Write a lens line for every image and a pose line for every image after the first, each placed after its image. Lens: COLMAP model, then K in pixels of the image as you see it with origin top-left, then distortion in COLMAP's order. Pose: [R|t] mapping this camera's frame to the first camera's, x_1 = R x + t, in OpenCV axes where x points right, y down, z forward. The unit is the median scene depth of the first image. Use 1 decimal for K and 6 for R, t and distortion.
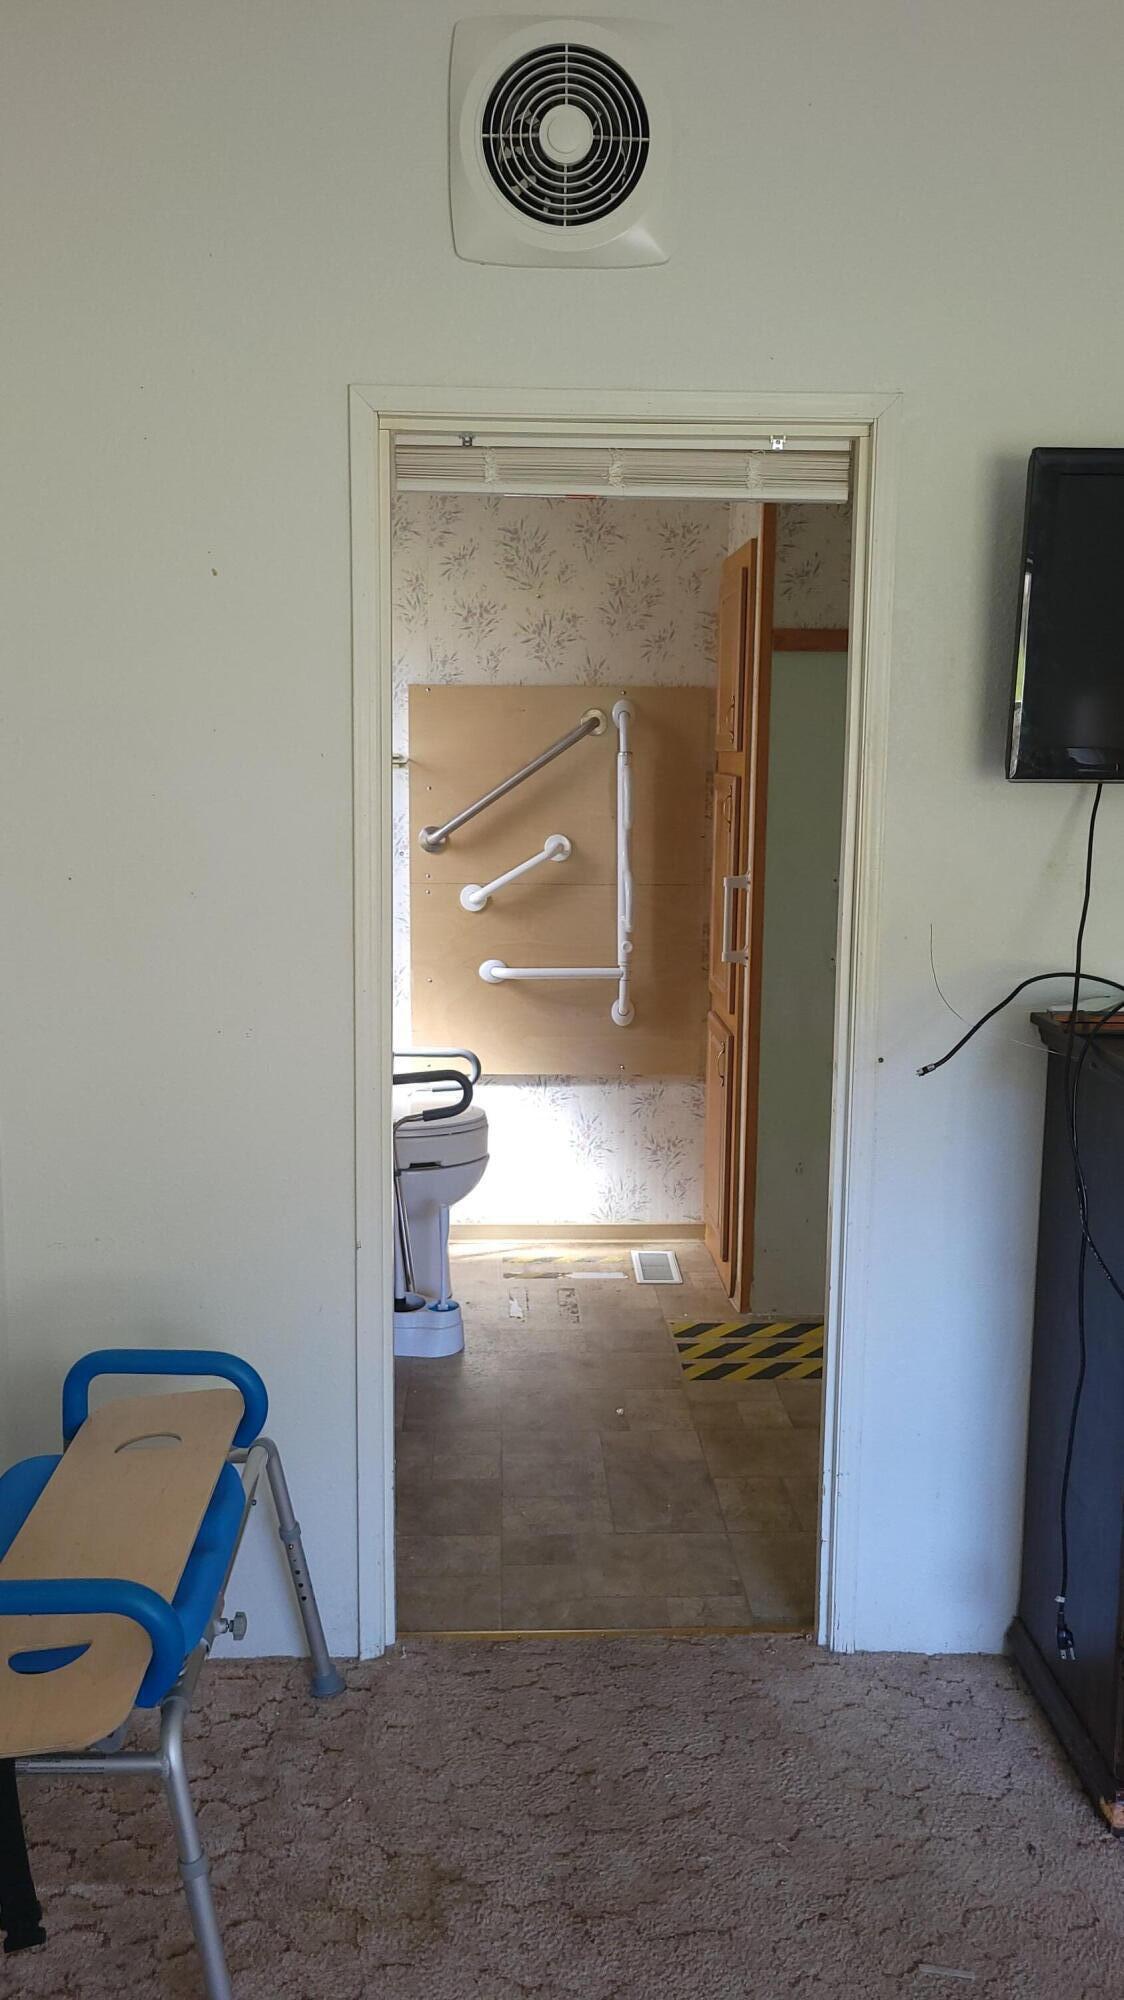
lens RADIAL K [[1505.5, 0, 563.8], [0, 1505.5, 982.5], [0, 0, 1]] dist [0.065221, -0.037459]
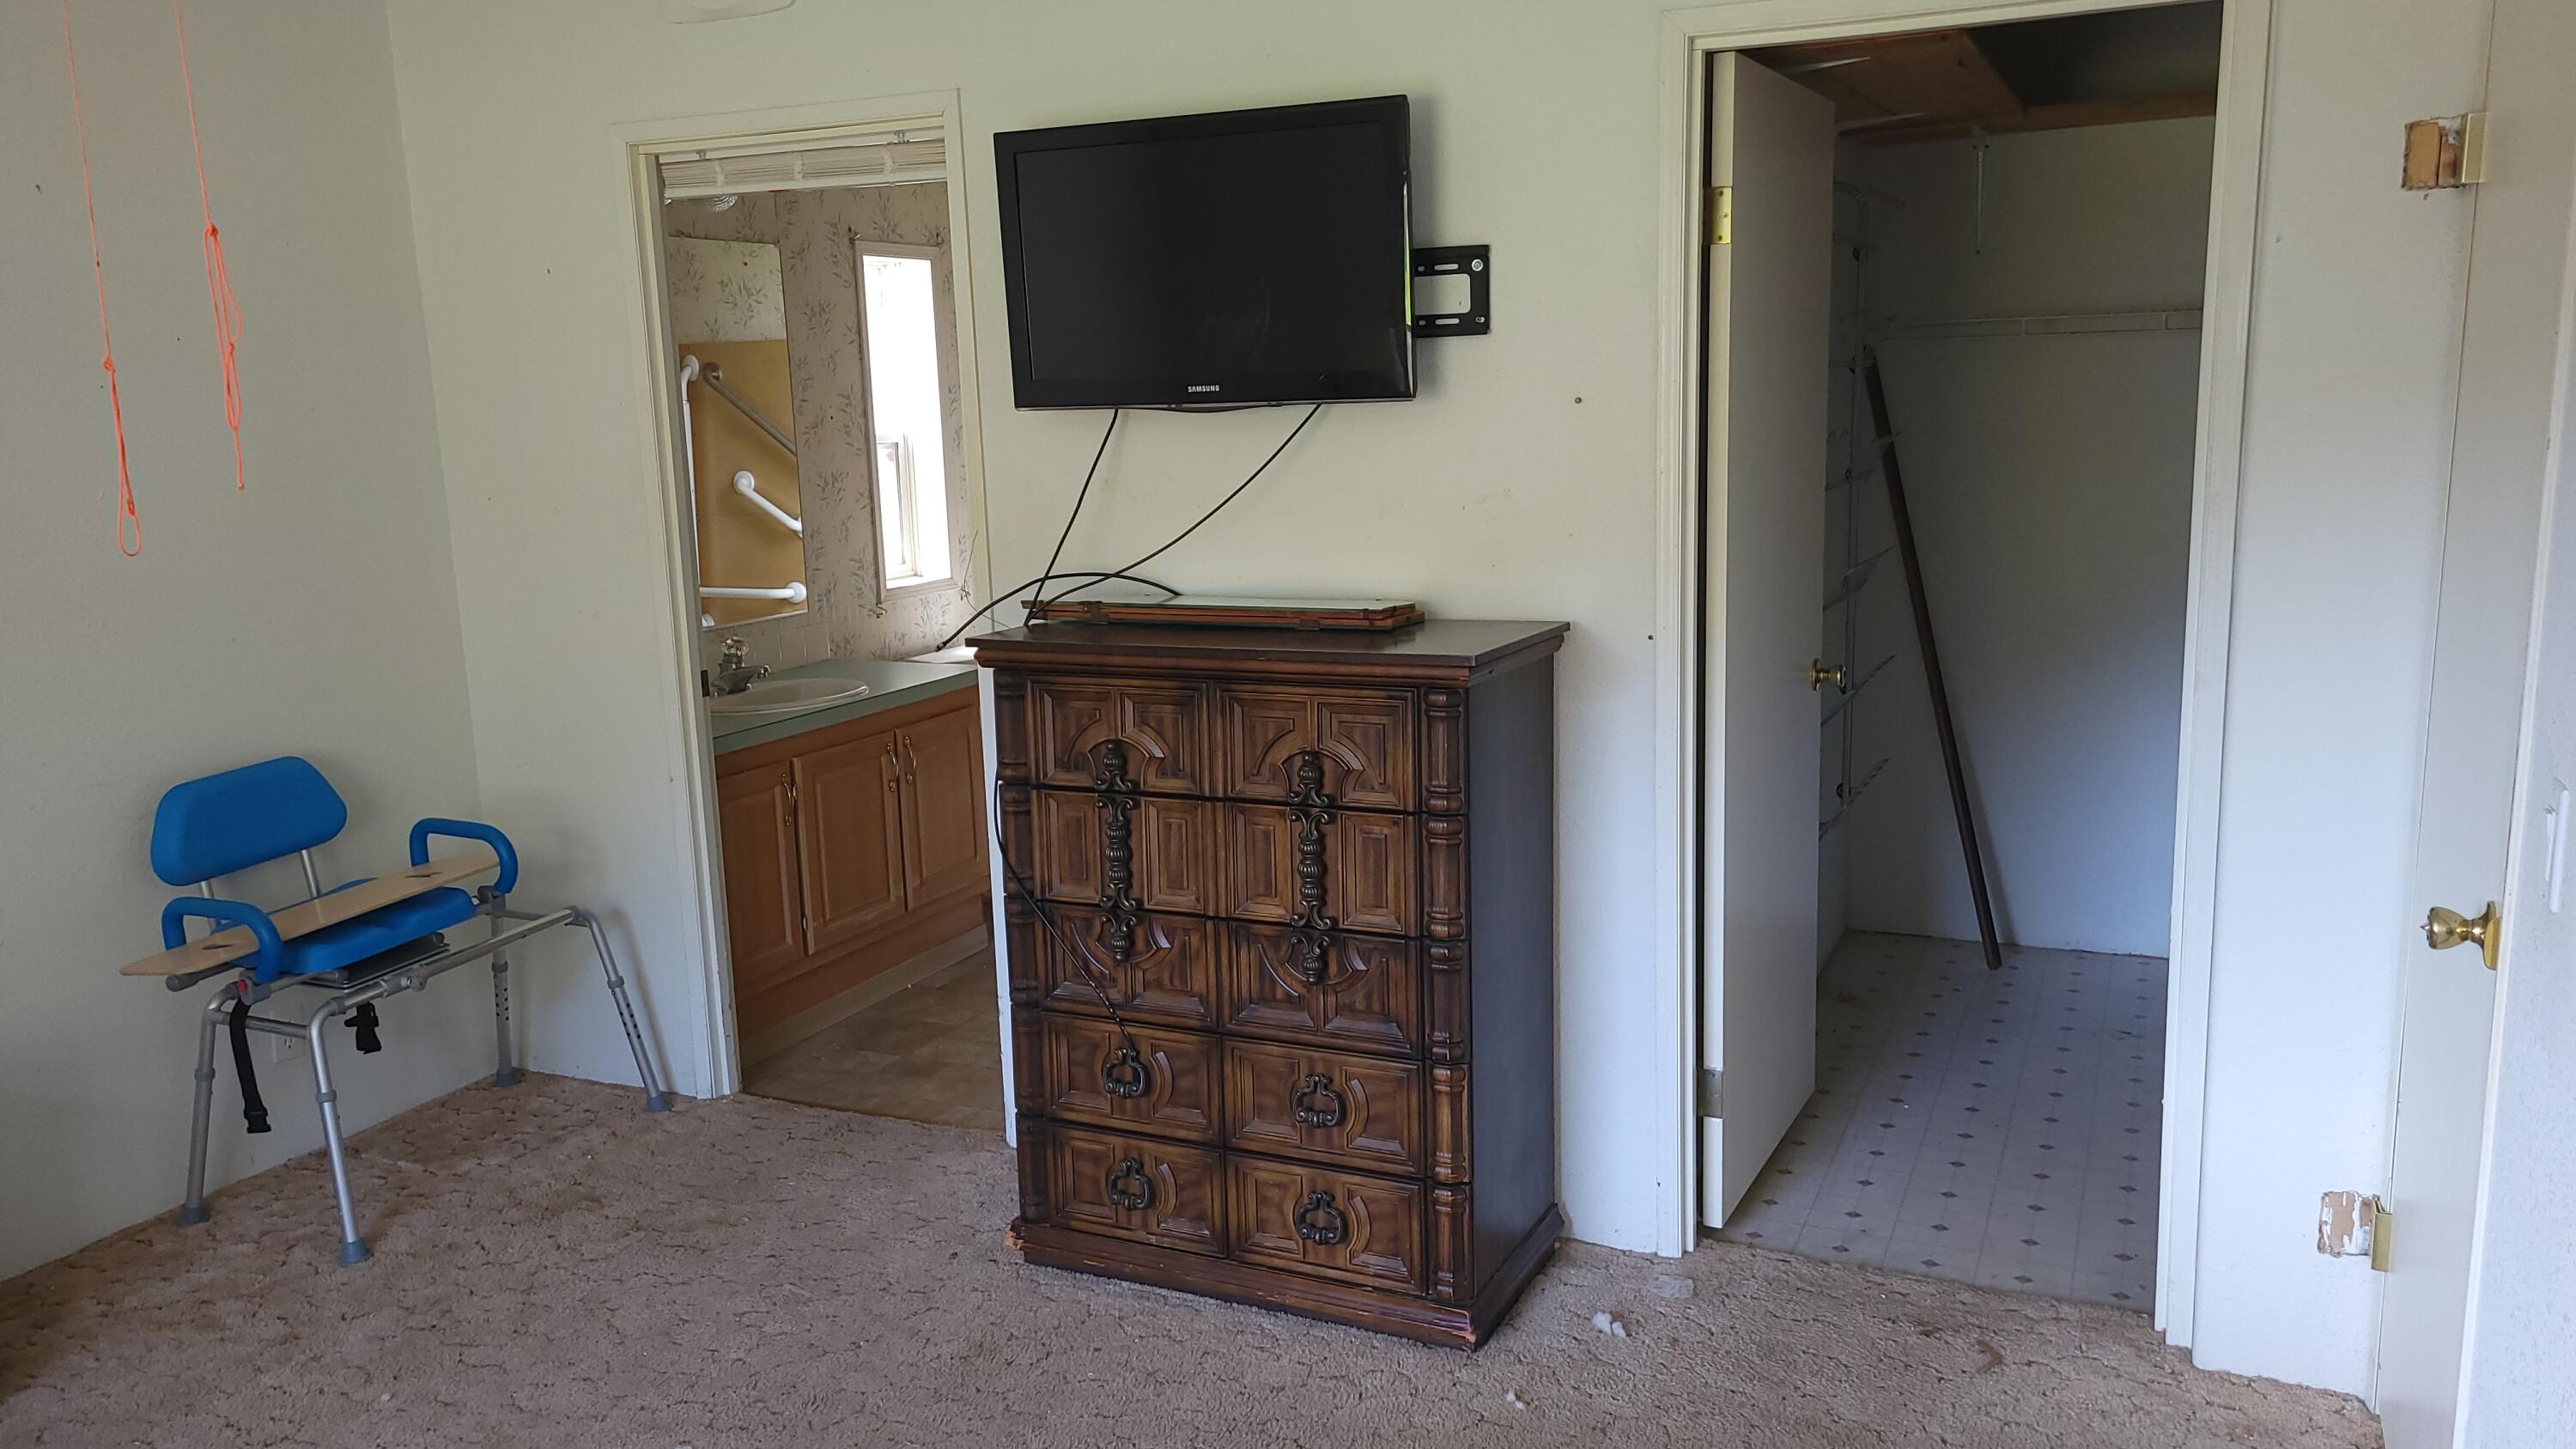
lens RADIAL K [[1939.3, 0, 1283.8], [0, 1939.3, 745.6], [0, 0, 1]] dist [0.065221, -0.037459]
pose [[0.888125, 0.048734, -0.457010, 1.174381], [-0.035494, 0.998665, 0.037517, 0.068829], [0.458229, -0.017098, 0.888670, -0.277991]]
